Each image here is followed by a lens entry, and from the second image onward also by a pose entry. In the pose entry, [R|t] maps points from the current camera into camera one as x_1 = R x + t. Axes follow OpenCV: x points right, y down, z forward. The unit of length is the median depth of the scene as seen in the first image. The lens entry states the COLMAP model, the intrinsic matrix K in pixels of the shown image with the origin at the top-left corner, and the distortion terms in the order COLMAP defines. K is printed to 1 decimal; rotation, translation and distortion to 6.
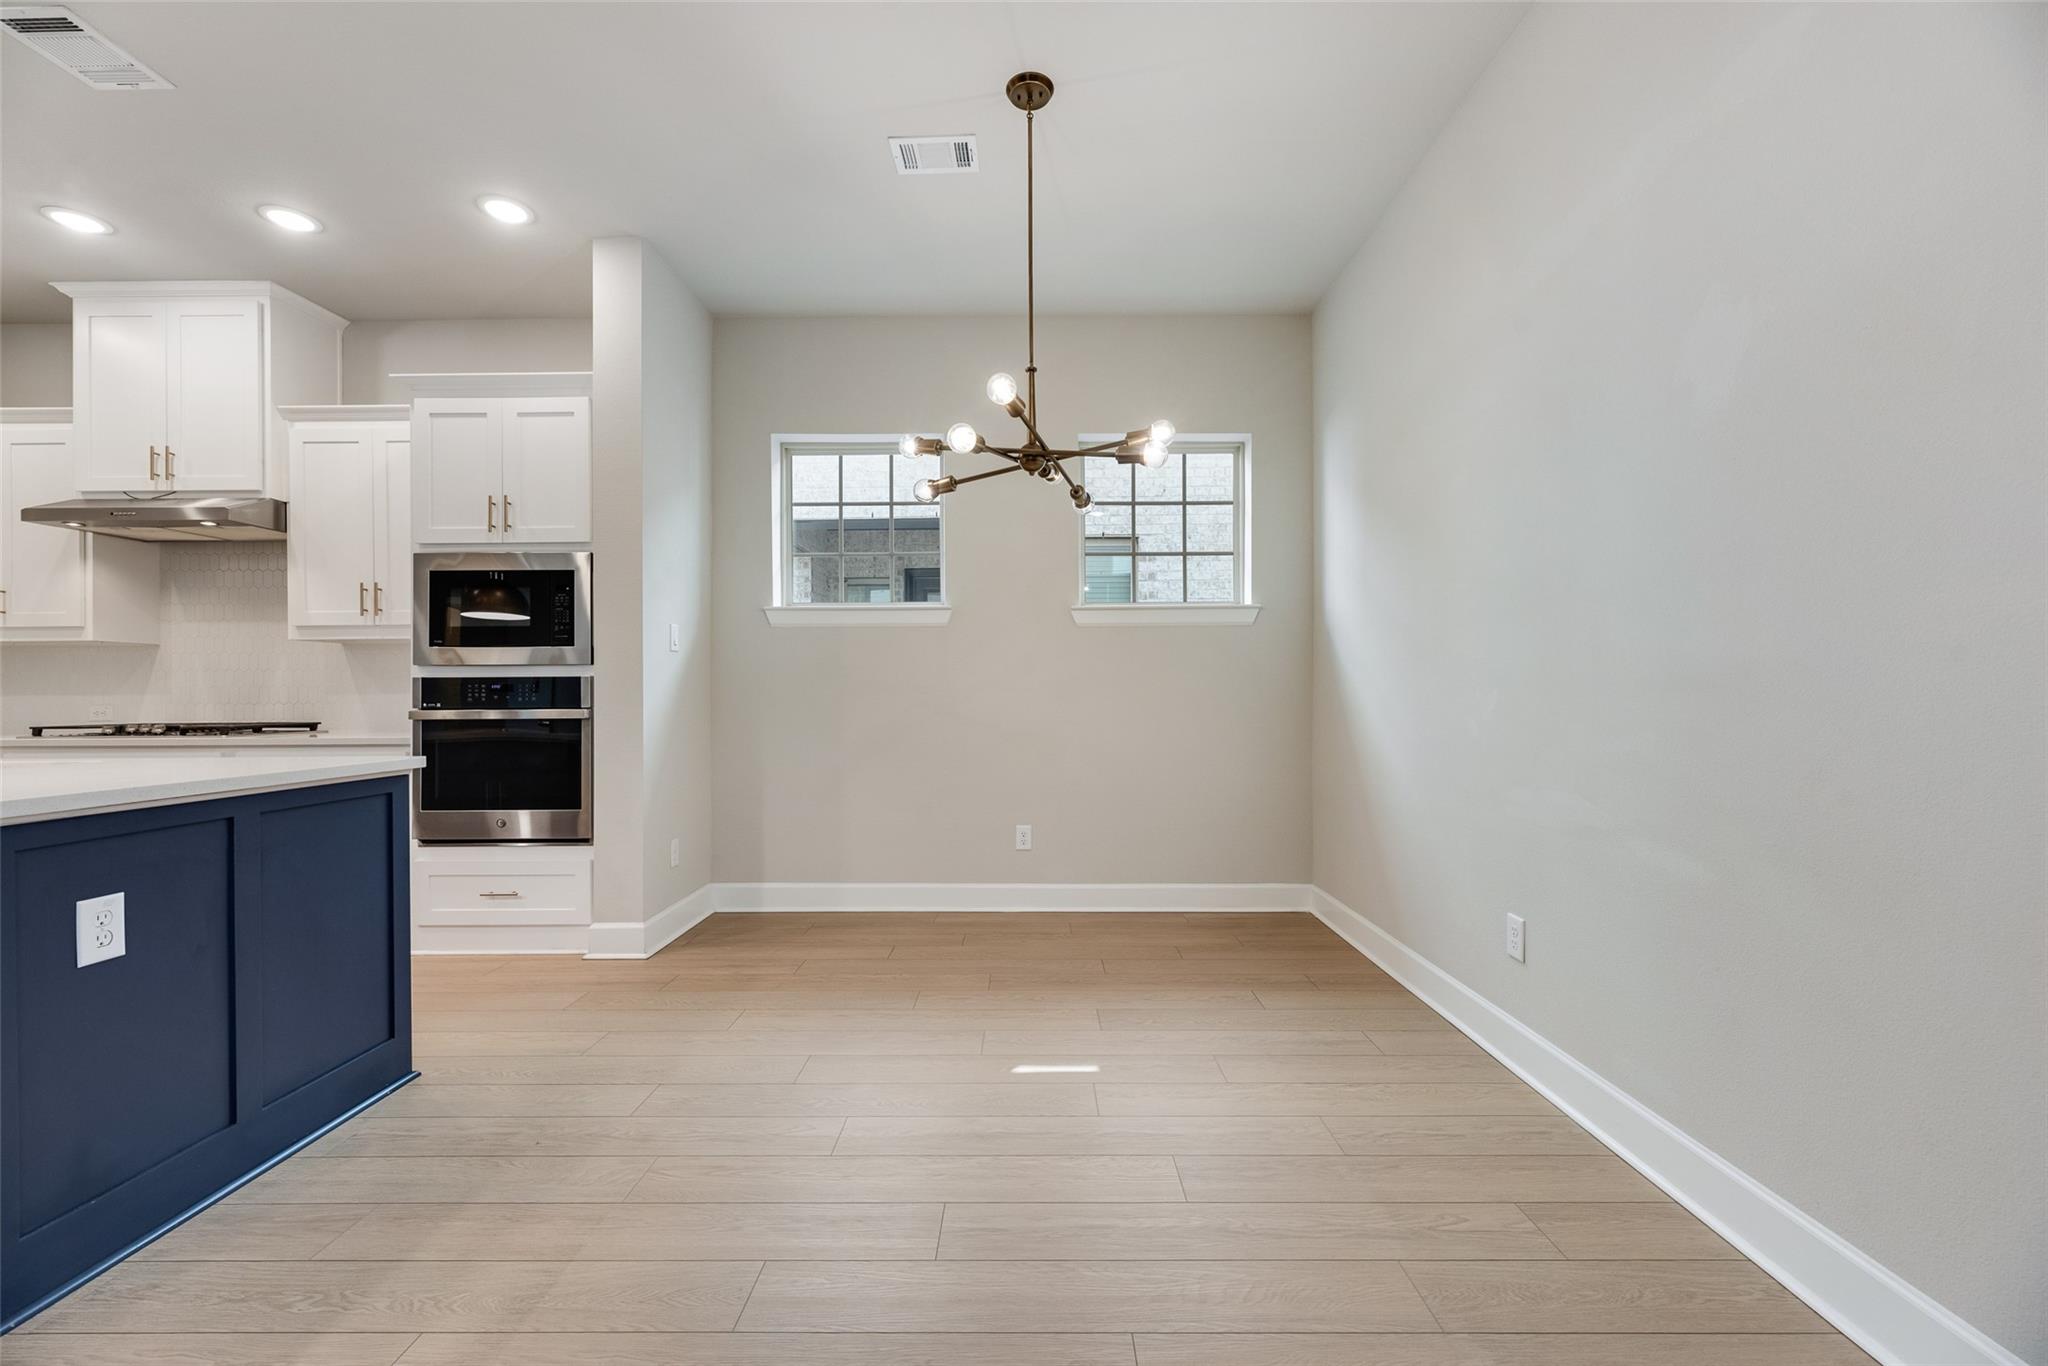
lens RADIAL K [[819.4, 0, 1025.0], [0, 819.4, 693.9], [0, 0, 1]] dist [0.001450, 0.000473]
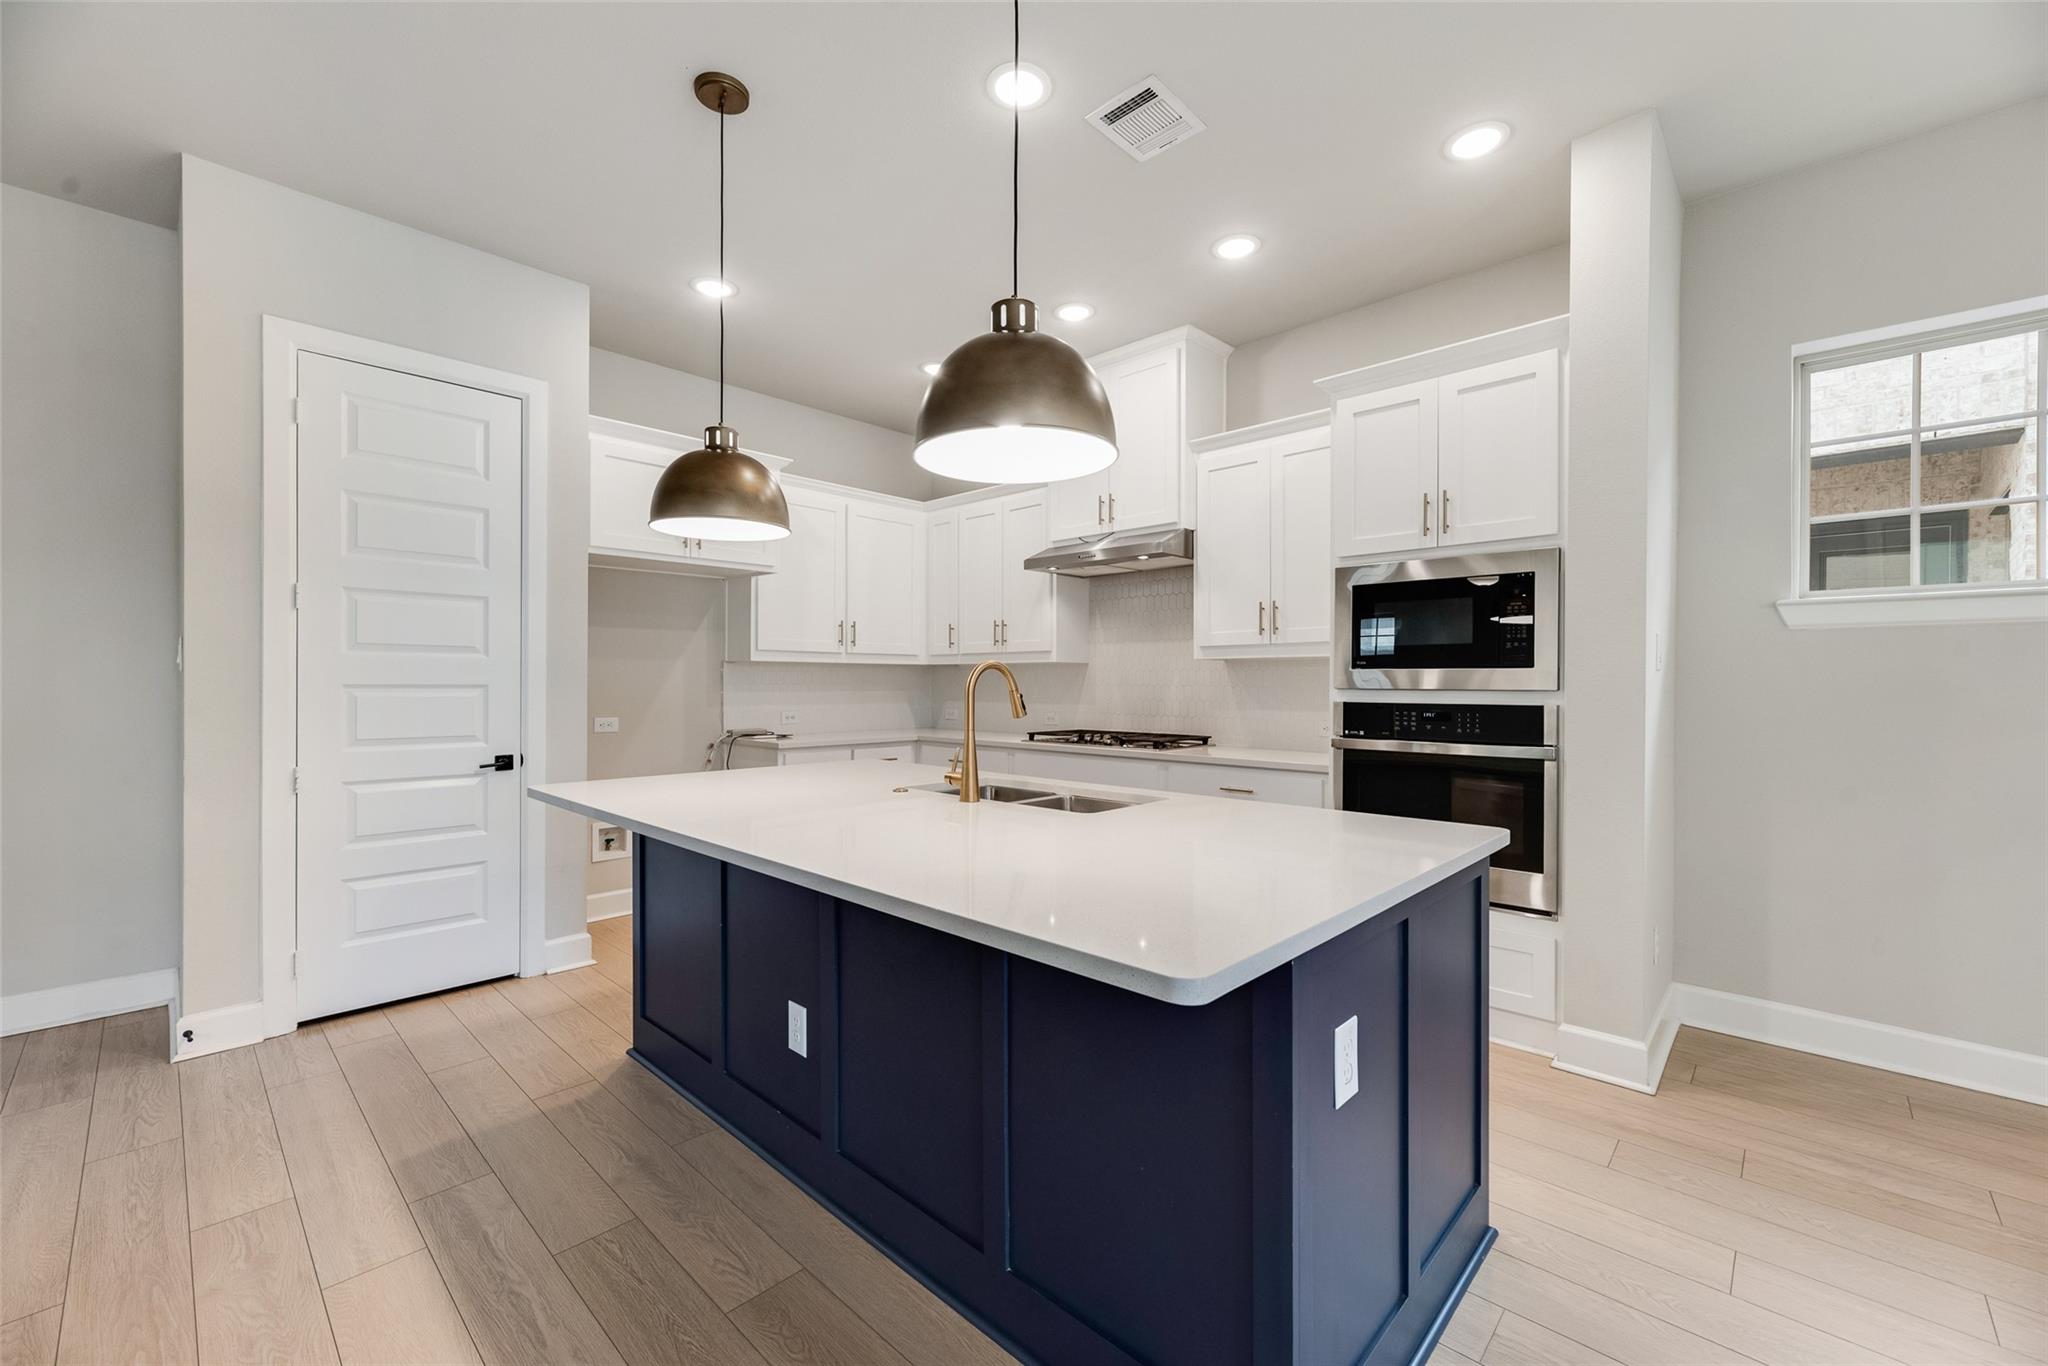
lens RADIAL K [[814.6, 0, 1028.0], [0, 814.6, 686.4], [0, 0, 1]] dist [0.000775, 0.000365]
pose [[0.733956, 0.011266, -0.679104, -0.364469], [-0.006139, 0.999932, 0.009952, -0.043492], [0.679169, -0.003135, 0.733975, 0.083736]]
